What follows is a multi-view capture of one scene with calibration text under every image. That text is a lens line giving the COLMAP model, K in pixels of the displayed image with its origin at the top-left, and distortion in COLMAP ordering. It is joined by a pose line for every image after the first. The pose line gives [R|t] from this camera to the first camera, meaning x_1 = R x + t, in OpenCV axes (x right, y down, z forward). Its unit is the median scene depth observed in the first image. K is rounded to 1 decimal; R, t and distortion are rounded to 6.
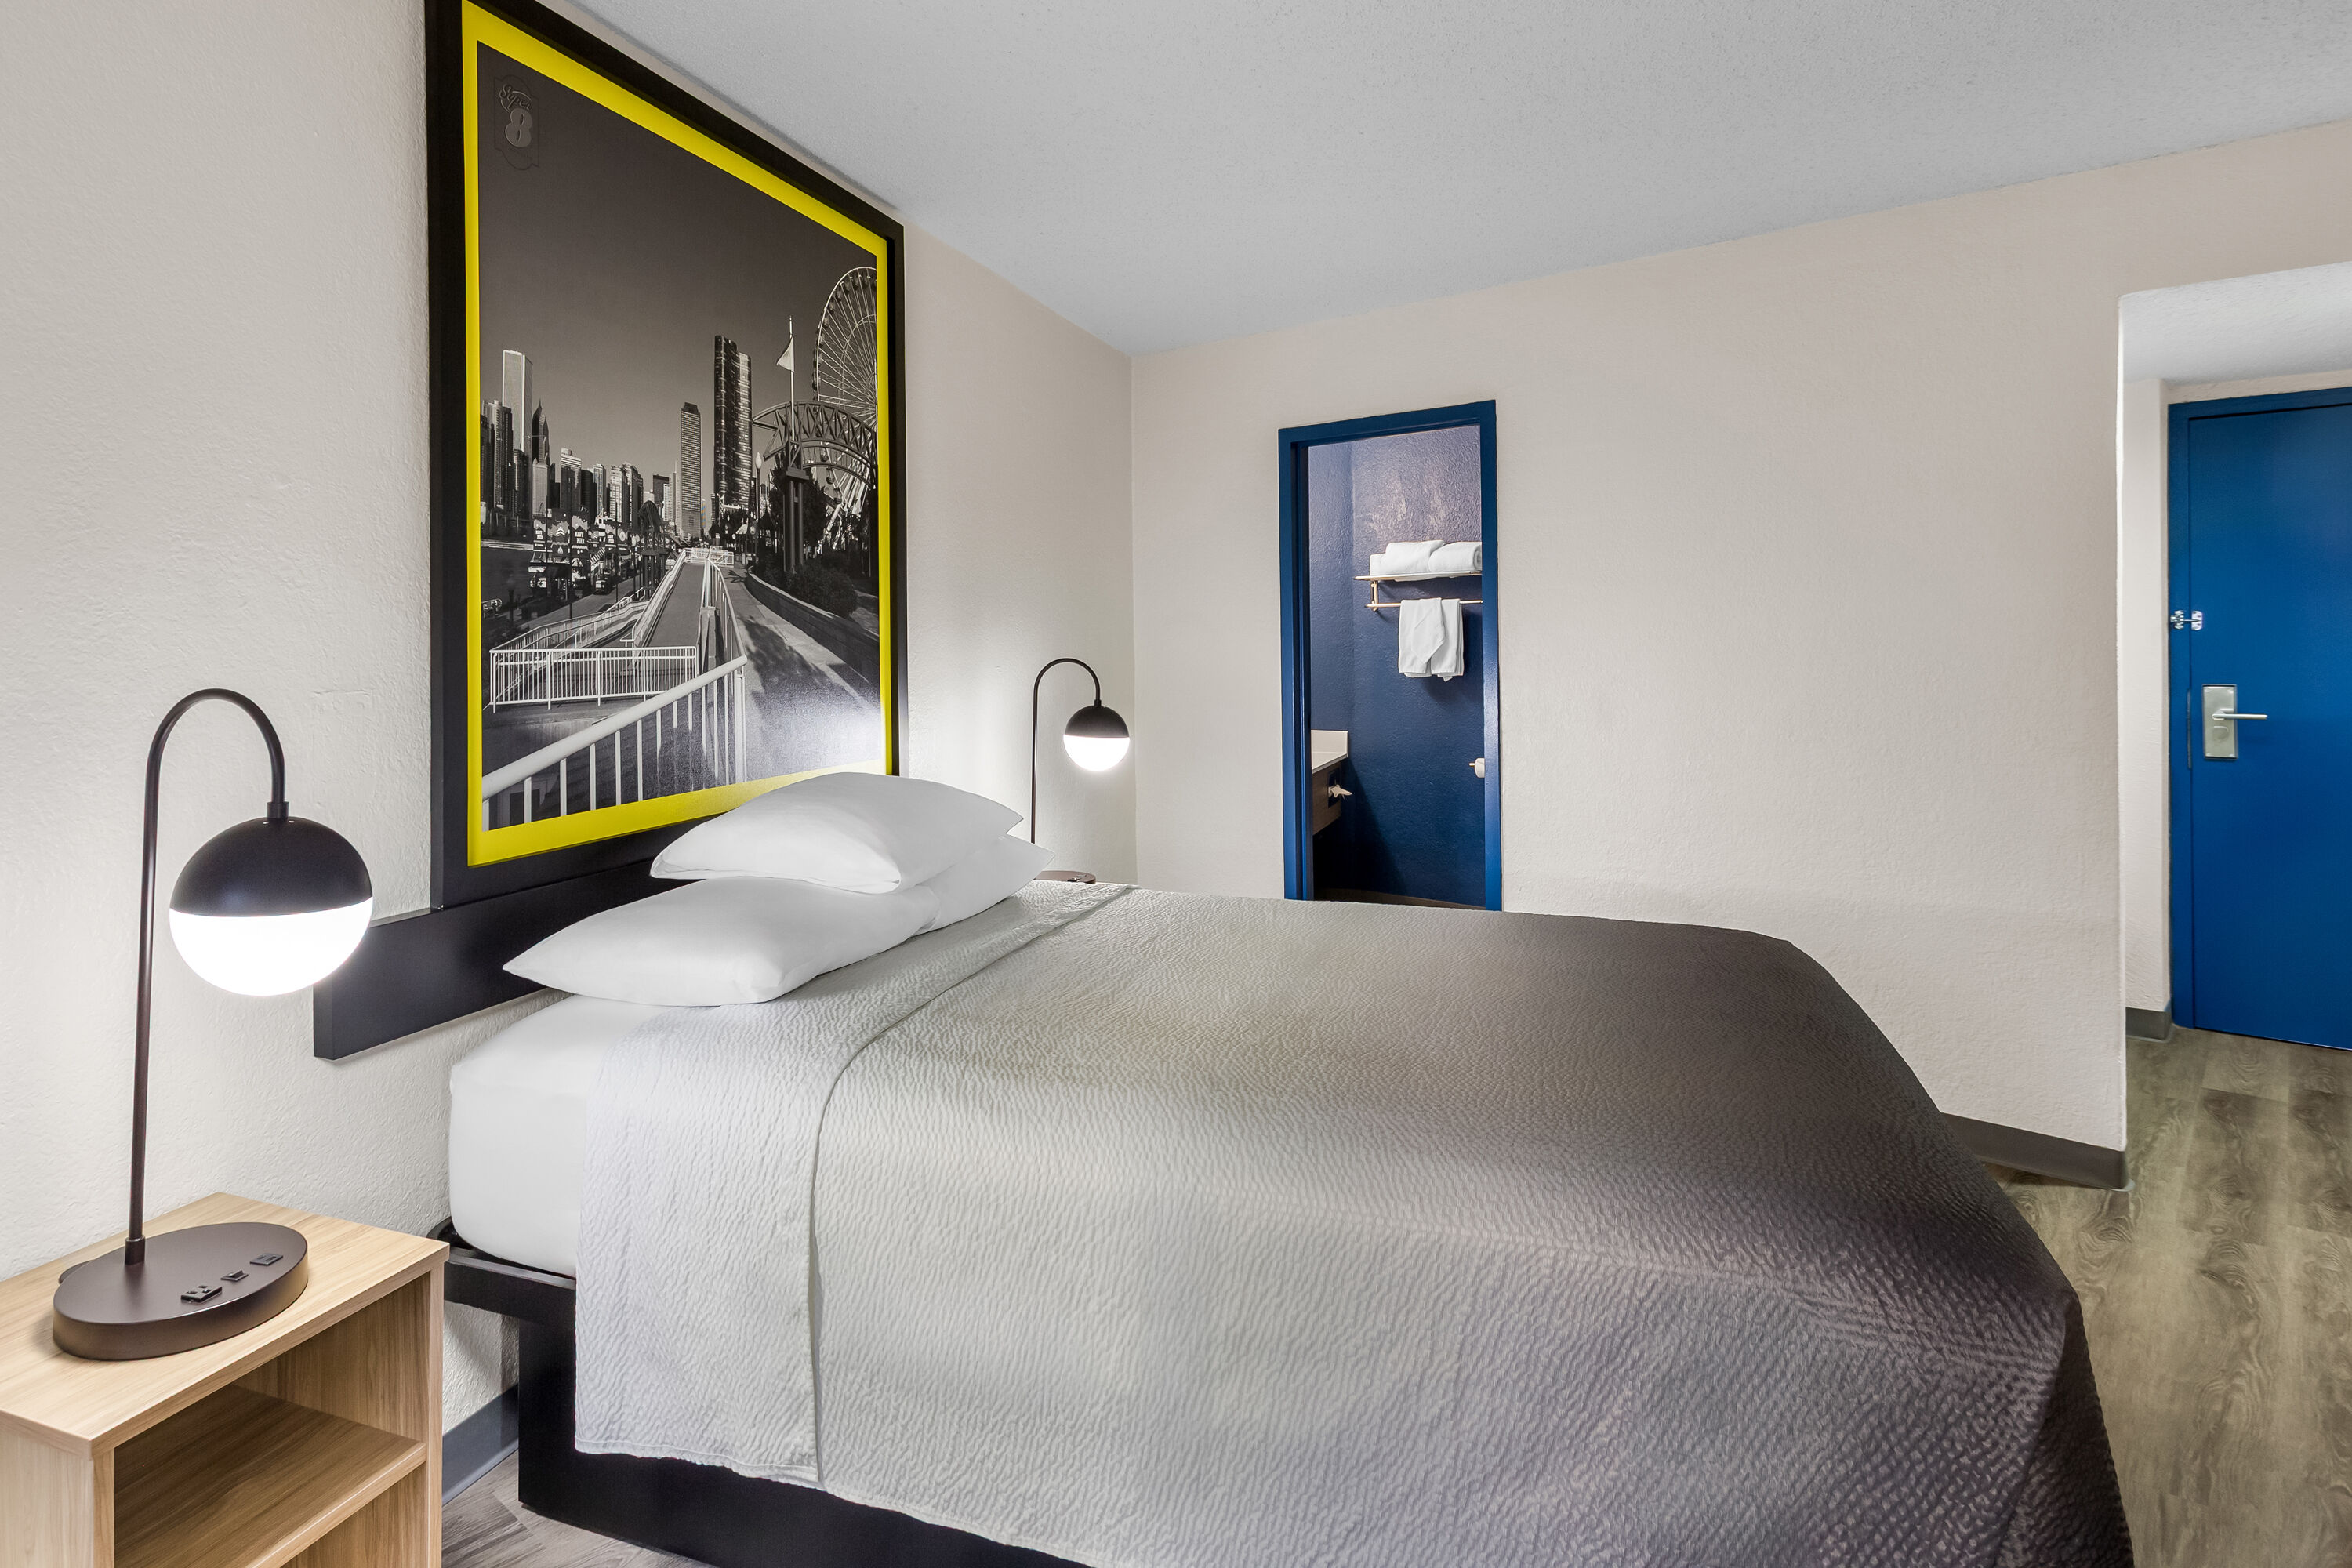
lens RADIAL K [[1281.1, 0, 1154.5], [0, 1281.1, 642.6], [0, 0, 1]] dist [-0.028276, -0.000875]
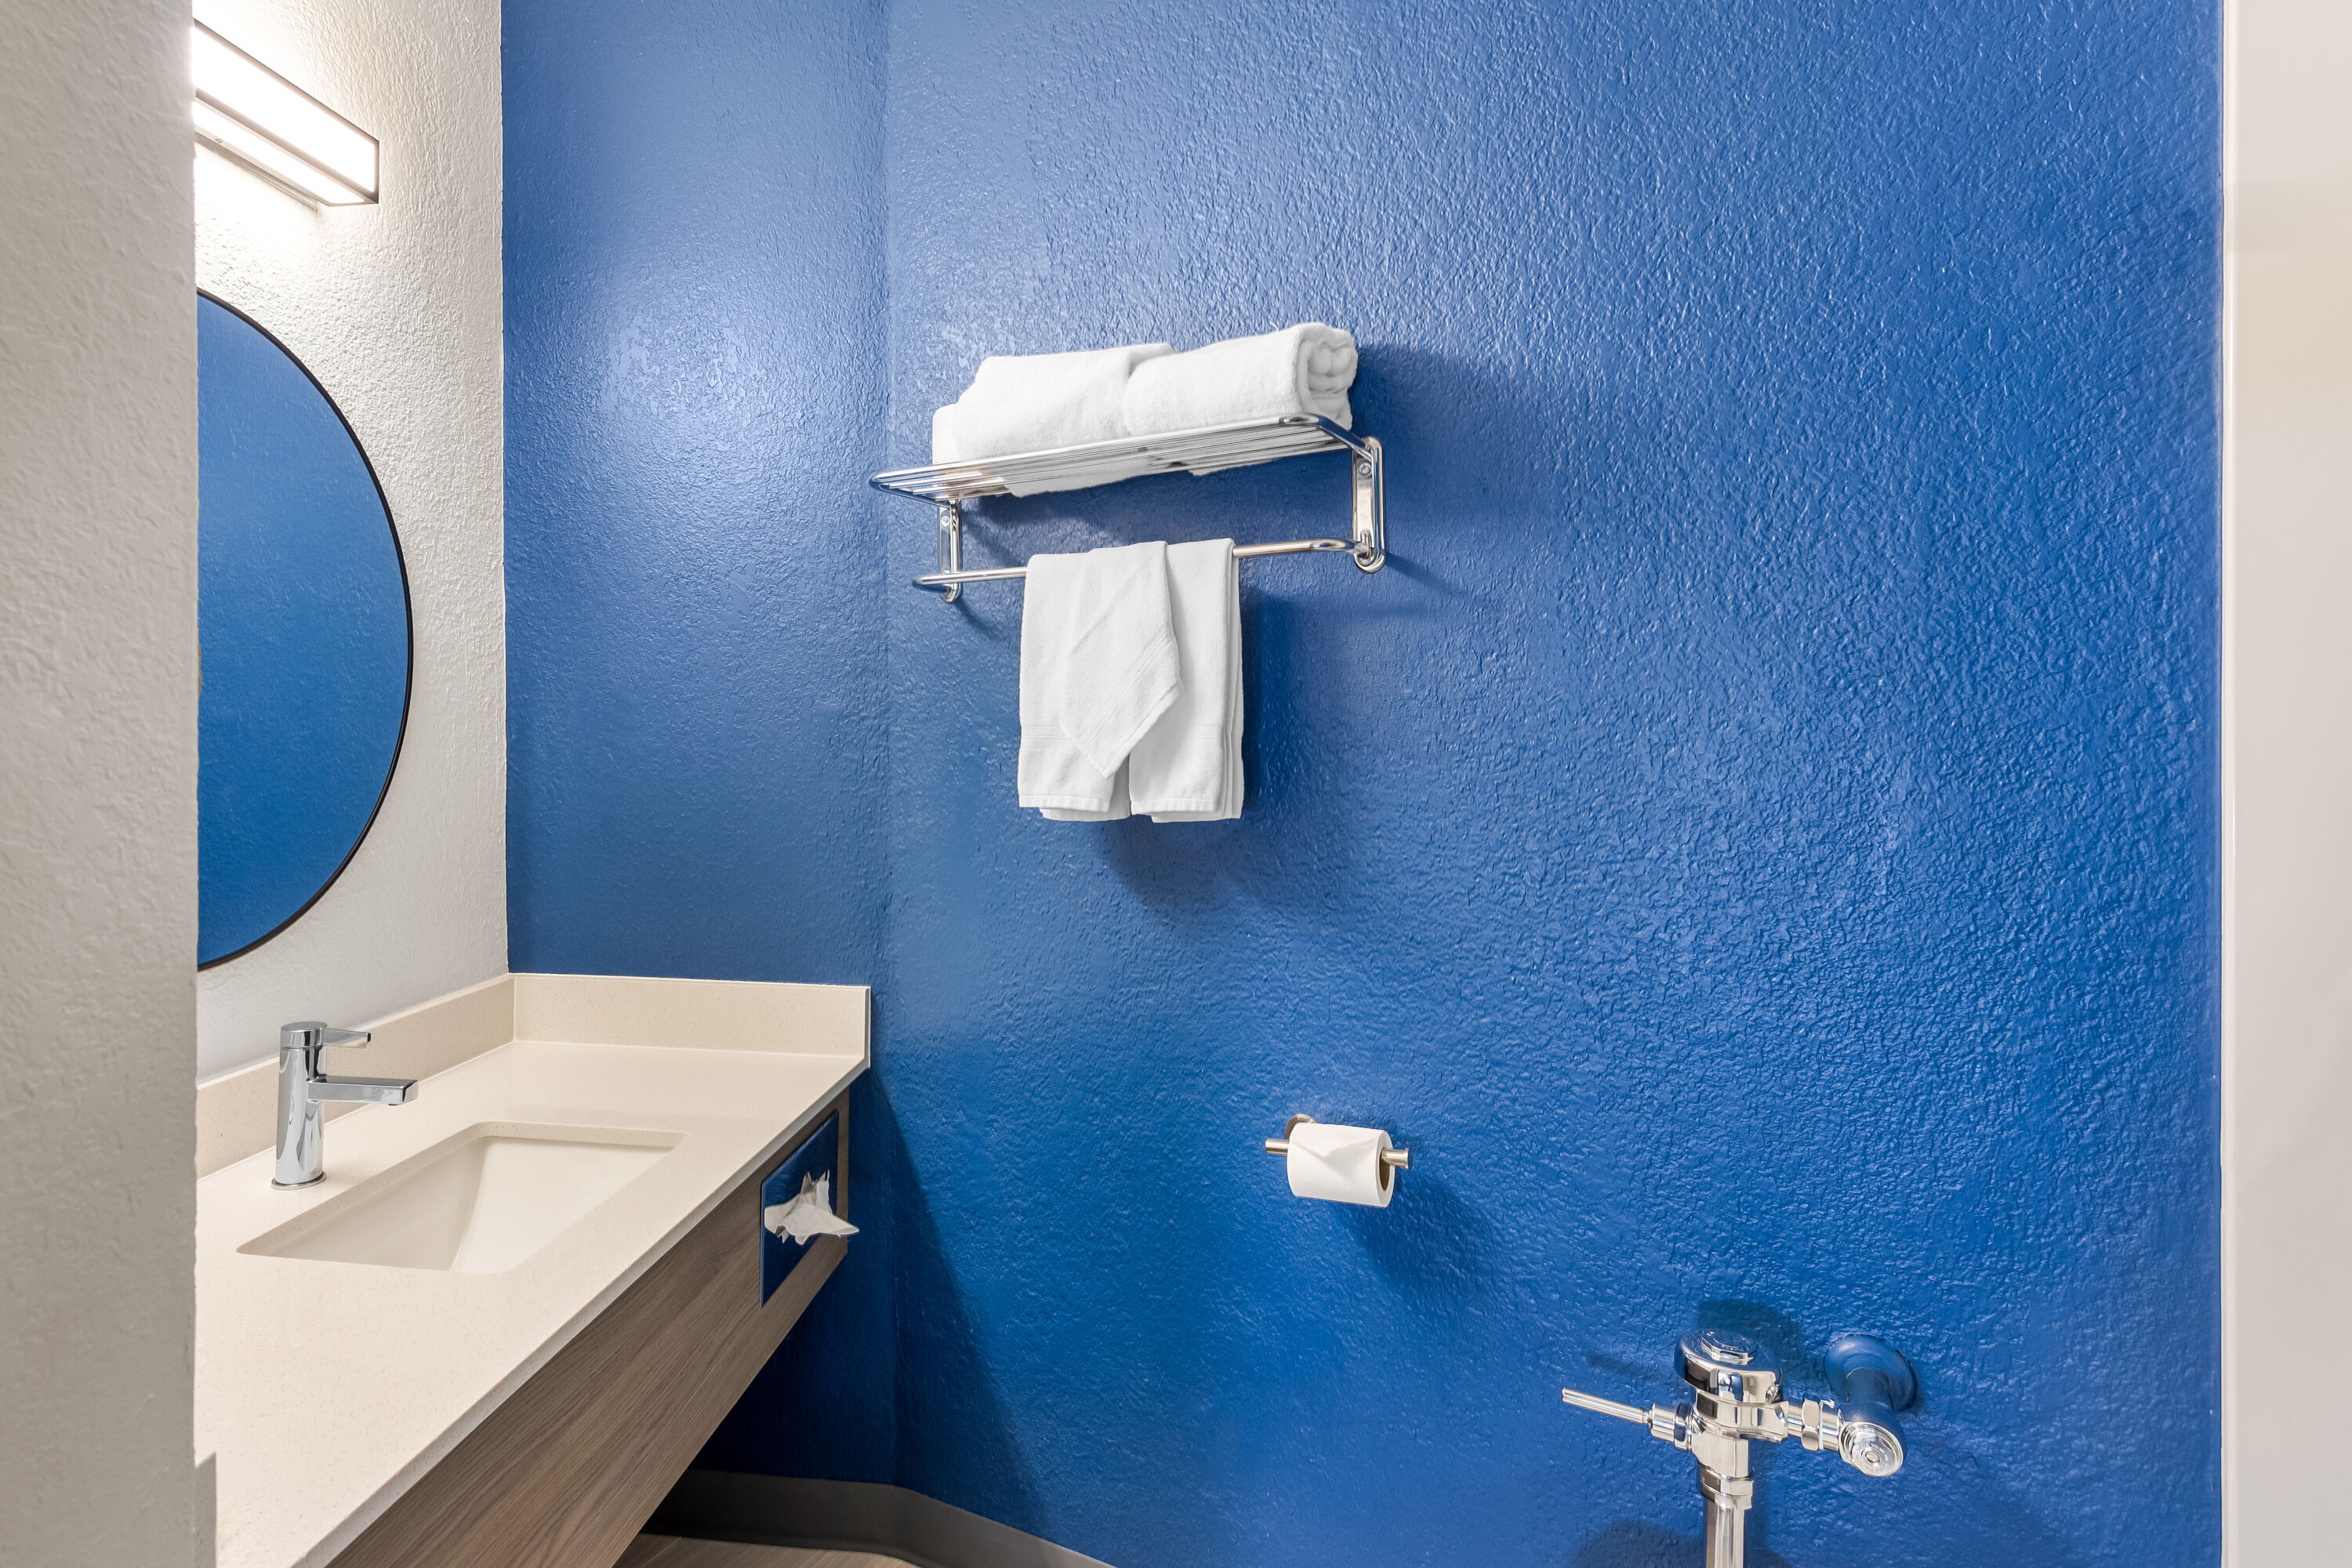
lens RADIAL K [[1221.8, 0, 1175.6], [0, 1221.8, 771.5], [0, 0, 1]] dist [-0.004240, 0.001406]
pose [[0.967478, 0.001433, 0.252951, 0.154385], [-0.008199, 0.999636, 0.025696, 0.008172], [-0.252822, -0.026935, 0.967138, 0.720420]]
